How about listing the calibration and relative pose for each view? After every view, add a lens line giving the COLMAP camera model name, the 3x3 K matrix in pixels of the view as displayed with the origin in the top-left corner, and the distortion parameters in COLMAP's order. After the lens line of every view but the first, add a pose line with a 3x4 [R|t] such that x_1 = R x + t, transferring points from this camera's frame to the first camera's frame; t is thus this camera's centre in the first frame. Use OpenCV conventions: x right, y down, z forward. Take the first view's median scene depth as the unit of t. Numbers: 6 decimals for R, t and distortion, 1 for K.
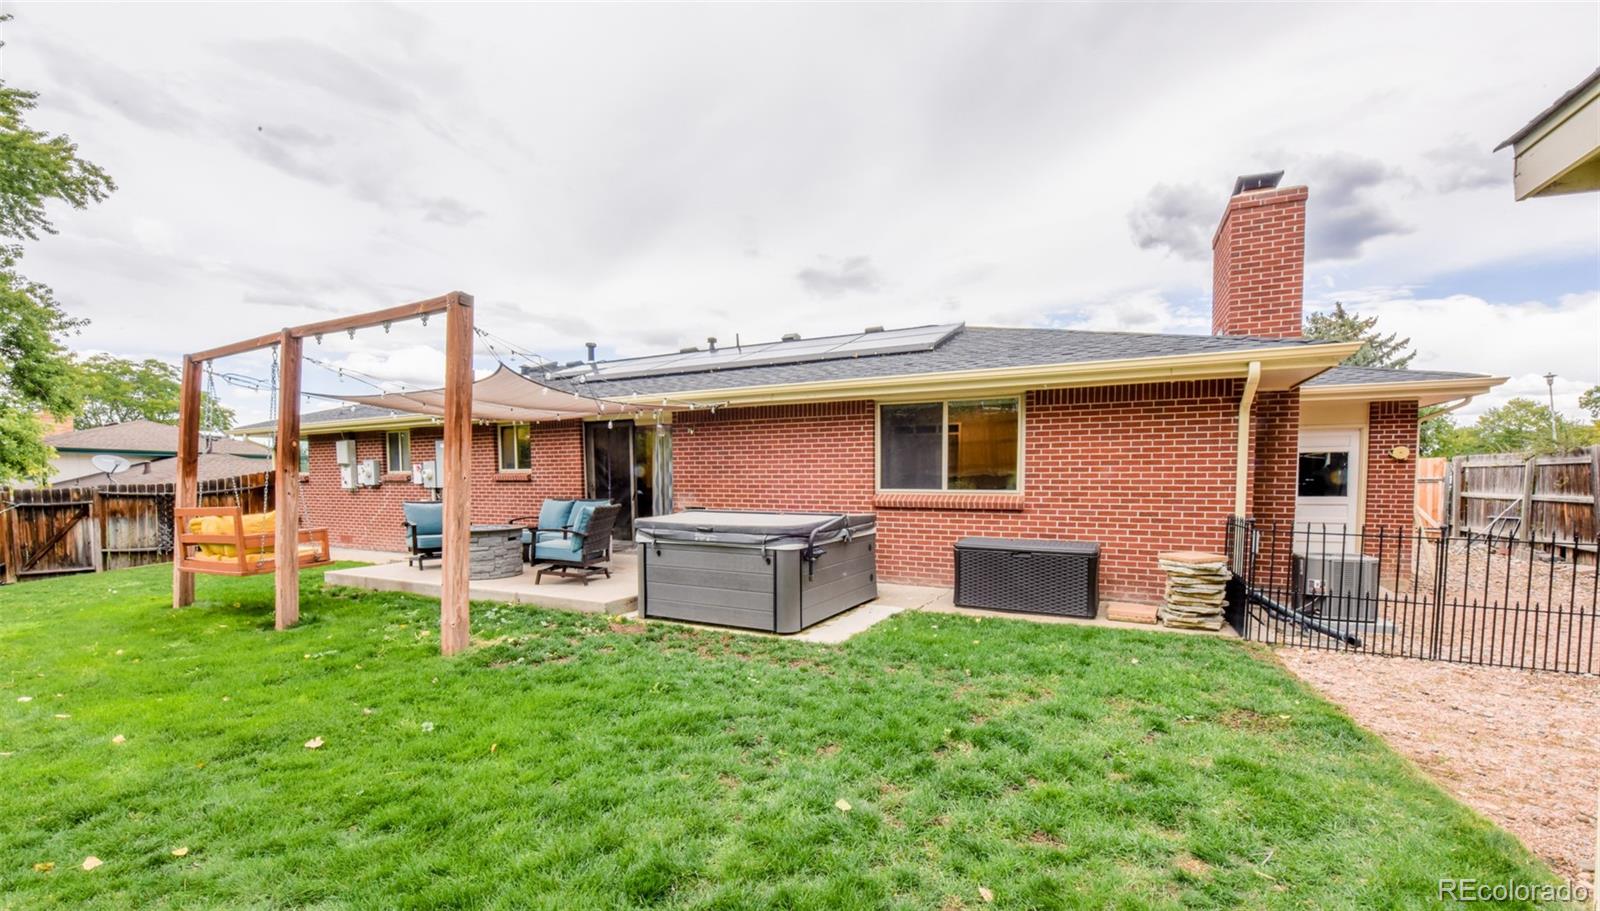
lens RADIAL K [[621.7, 0, 798.0], [0, 621.7, 514.3], [0, 0, 1]] dist [-0.000456, -0.000047]
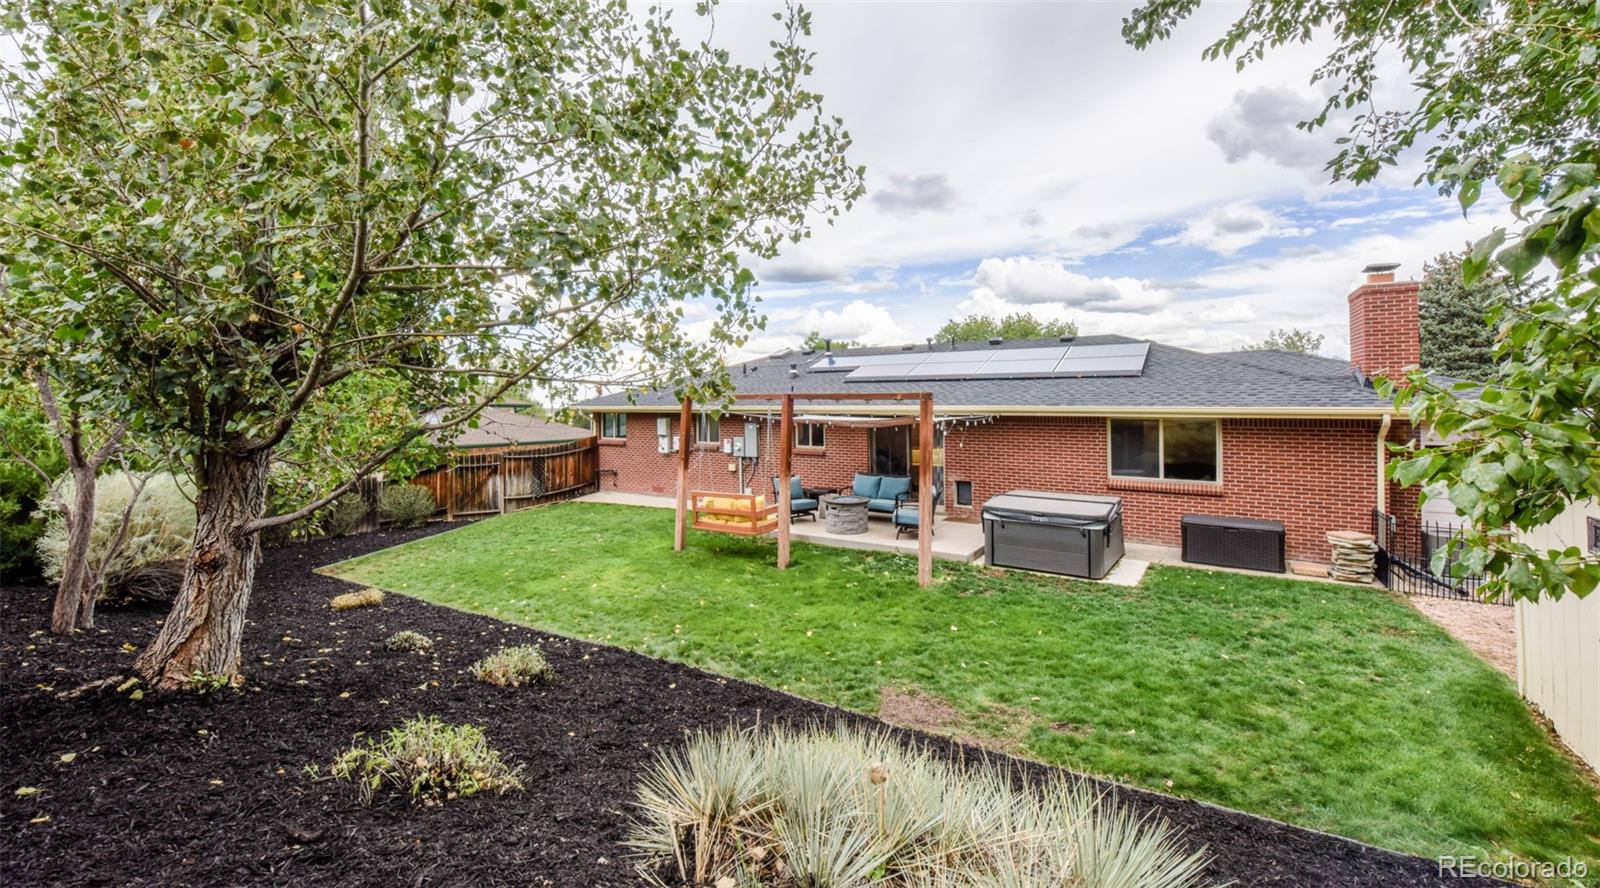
lens RADIAL K [[645.4, 0, 796.2], [0, 645.4, 389.7], [0, 0, 1]] dist [-0.001735, -0.000380]
pose [[0.994083, -0.004330, -0.108533, -0.556583], [-0.002458, 0.998052, -0.062333, -0.184407], [0.108591, 0.062231, 0.992137, -0.761307]]
